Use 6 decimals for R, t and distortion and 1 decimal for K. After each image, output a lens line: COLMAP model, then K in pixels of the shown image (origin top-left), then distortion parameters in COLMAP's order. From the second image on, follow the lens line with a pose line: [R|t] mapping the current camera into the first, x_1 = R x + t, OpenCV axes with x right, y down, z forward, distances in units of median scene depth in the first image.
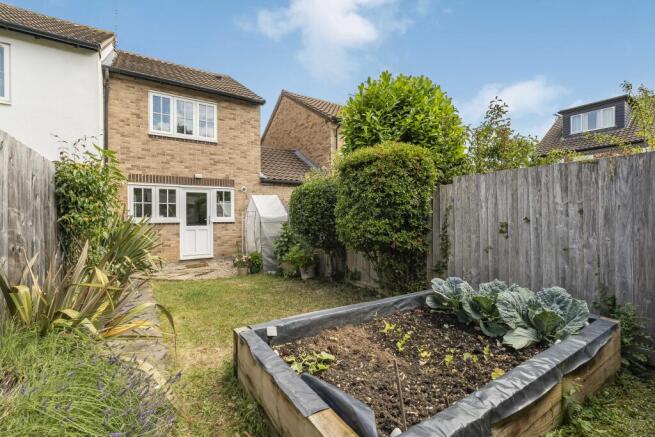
lens RADIAL K [[288.7, 0, 329.5], [0, 288.7, 220.5], [0, 0, 1]] dist [0.001860, 0.000152]
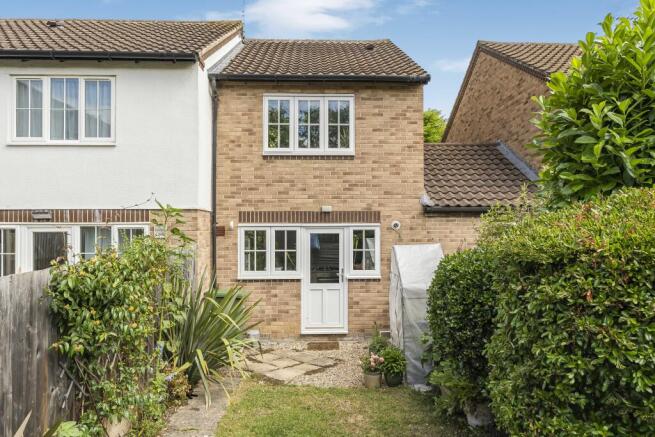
lens RADIAL K [[449.7, 0, 328.0], [0, 449.7, 224.8], [0, 0, 1]] dist [-0.002046, 0.044788]
pose [[0.858651, 0.001430, -0.512559, 0.076528], [-0.014417, 0.999668, -0.021363, -0.098327], [0.512359, 0.025733, 0.858386, 0.125750]]
